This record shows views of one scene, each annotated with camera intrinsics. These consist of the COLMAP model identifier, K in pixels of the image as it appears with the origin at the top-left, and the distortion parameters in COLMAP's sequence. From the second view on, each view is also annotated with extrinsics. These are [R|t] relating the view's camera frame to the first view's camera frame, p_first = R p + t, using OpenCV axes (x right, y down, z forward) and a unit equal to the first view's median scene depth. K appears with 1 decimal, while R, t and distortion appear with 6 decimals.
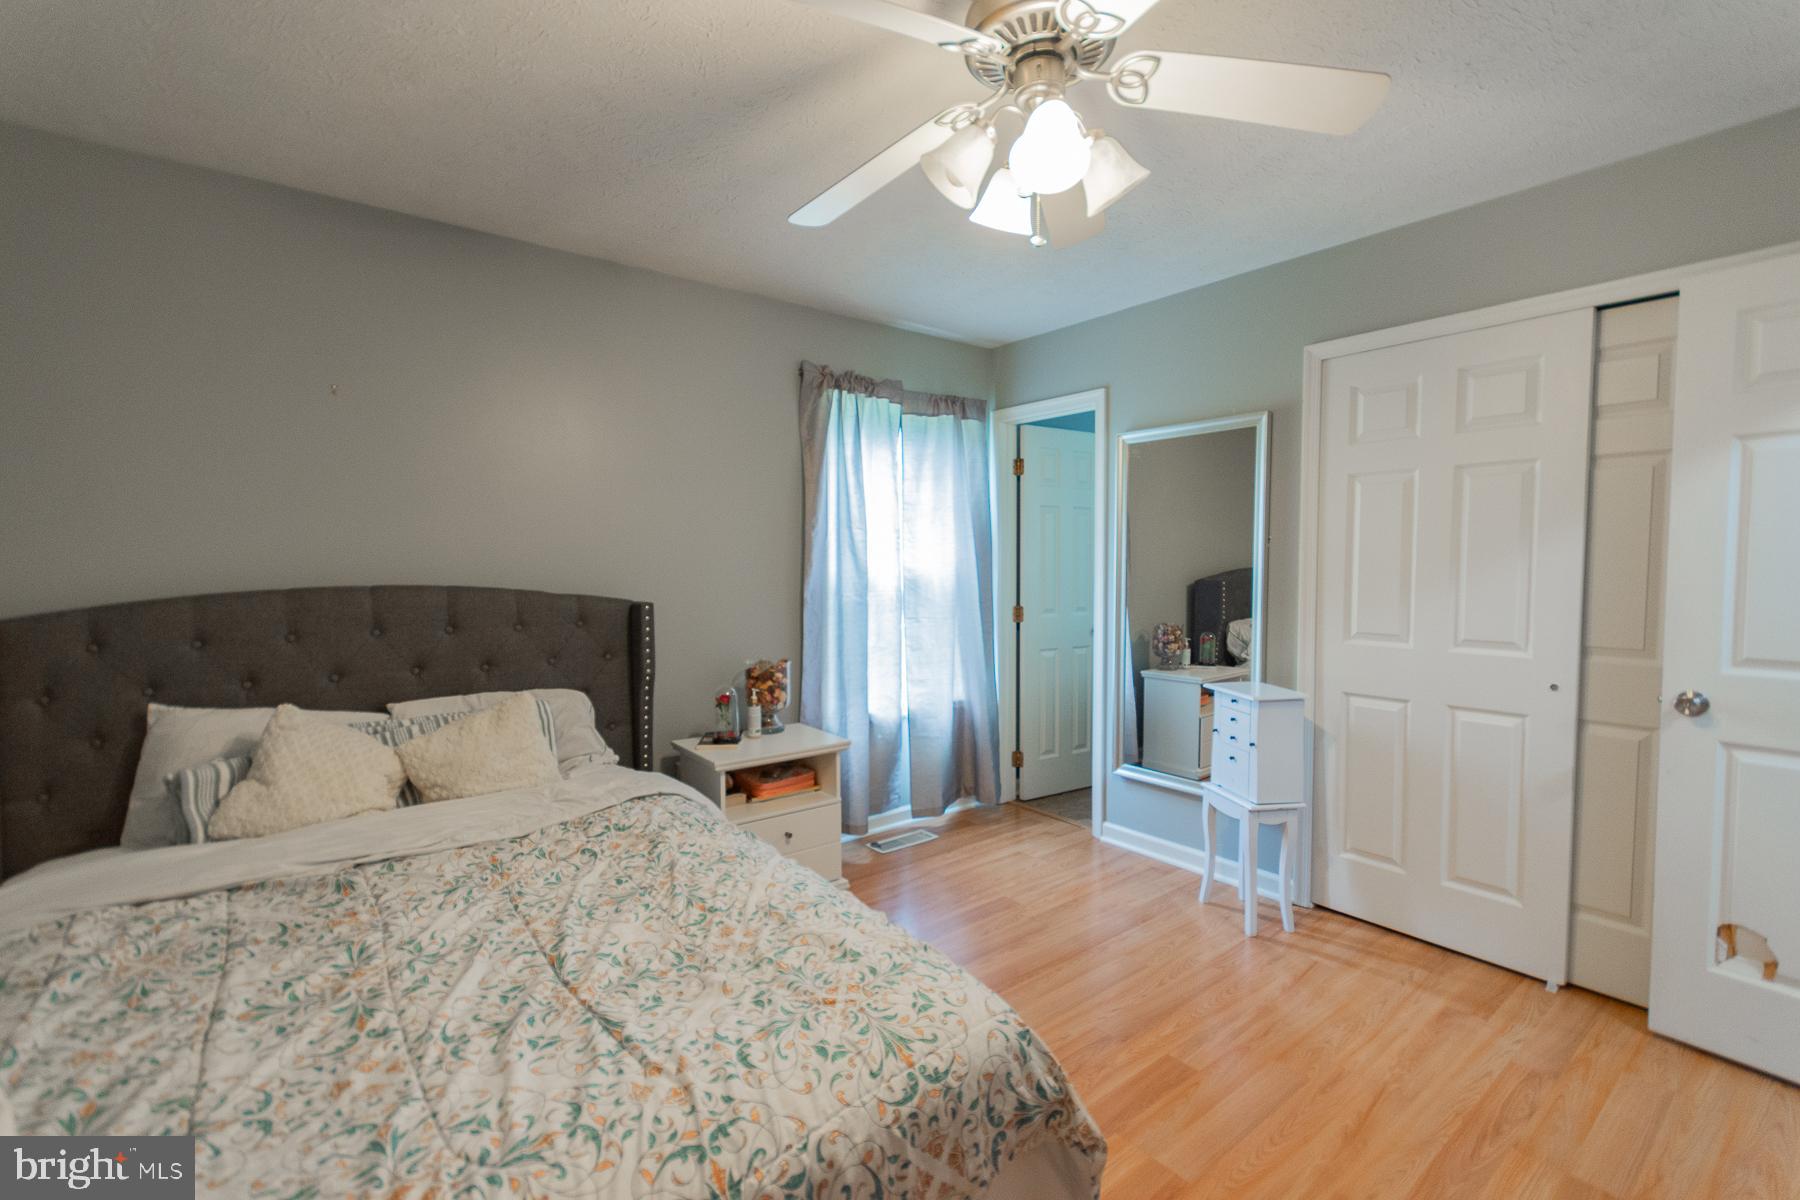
lens RADIAL K [[805.4, 0, 898.2], [0, 805.4, 602.1], [0, 0, 1]] dist [0.005244, 0.000312]
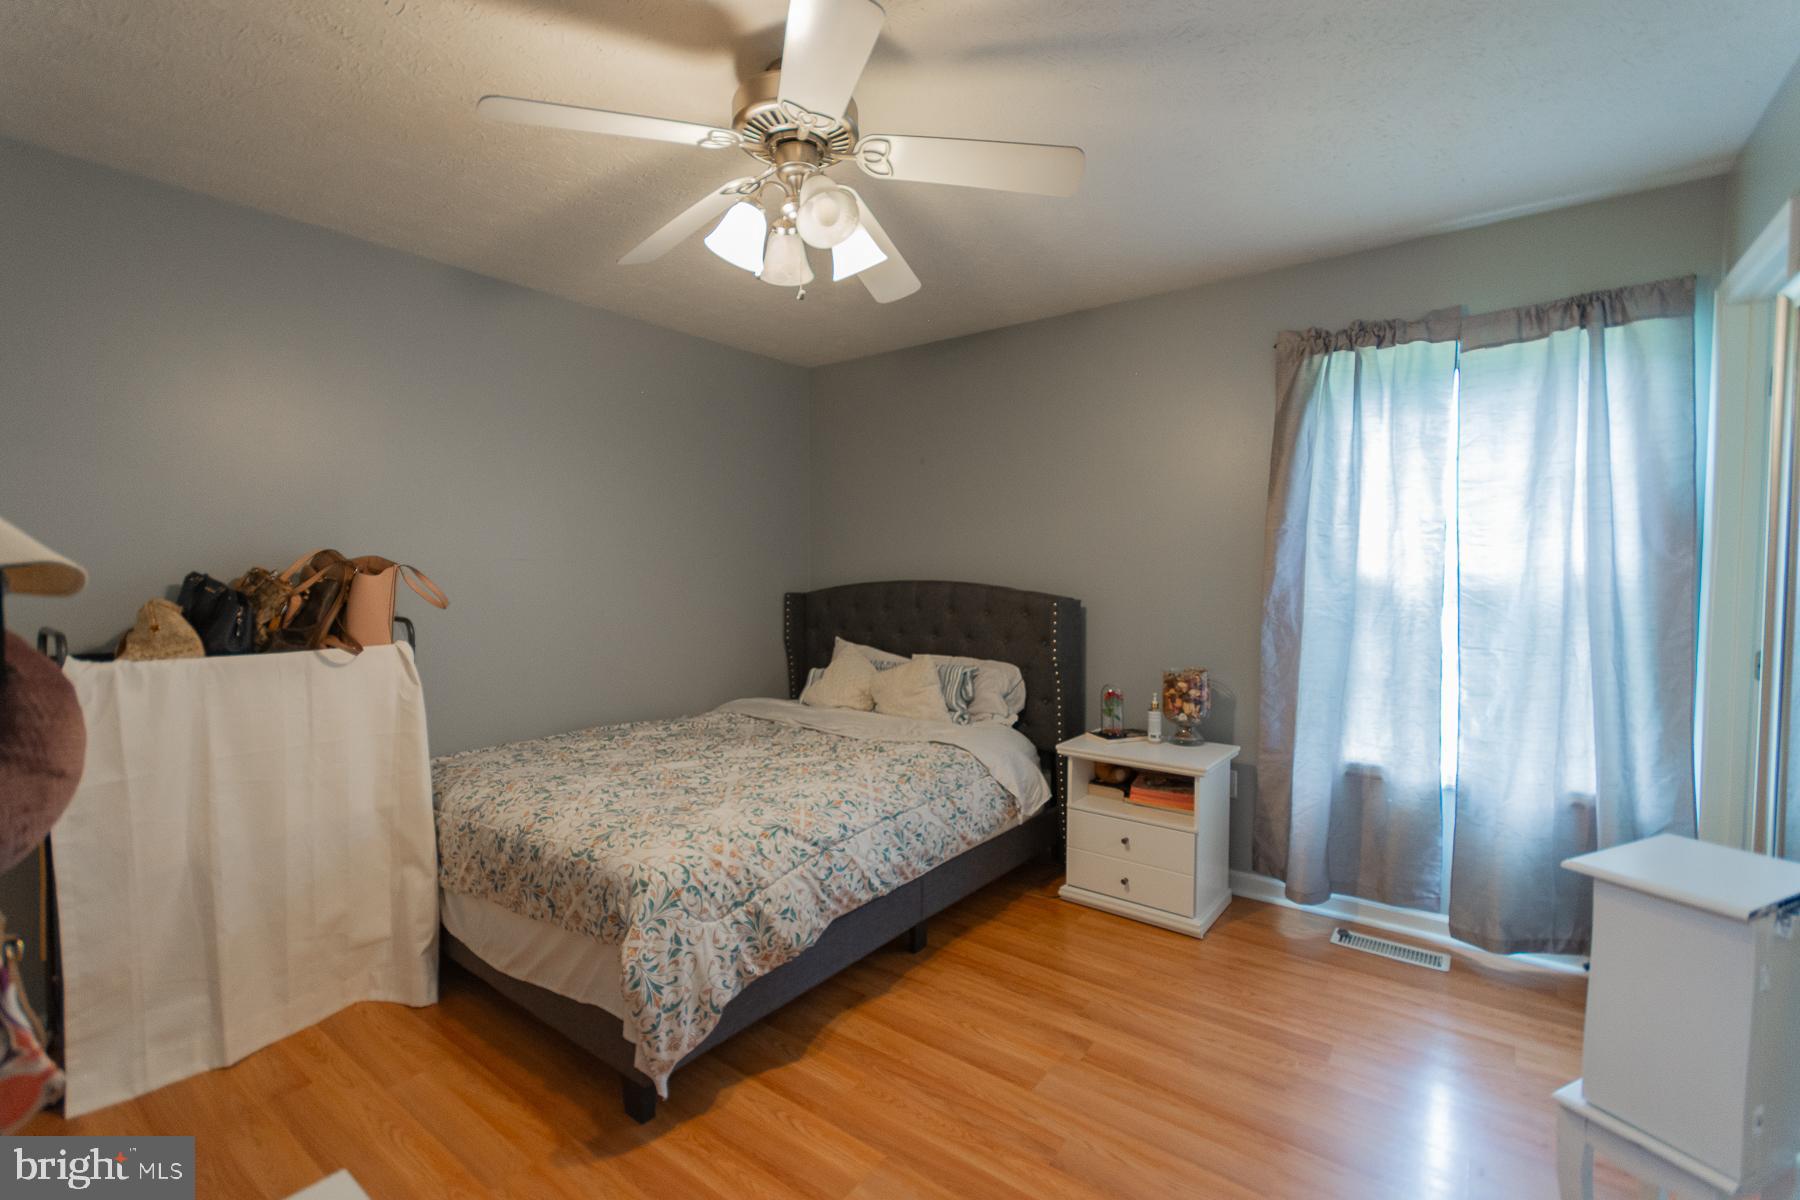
lens RADIAL K [[805.4, 0, 898.2], [0, 805.4, 602.1], [0, 0, 1]] dist [0.005244, 0.000312]
pose [[0.237322, 0.042604, -0.970496, 0.616063], [-0.050358, 0.998234, 0.031508, -0.017042], [0.970125, 0.041395, 0.239049, 0.396790]]
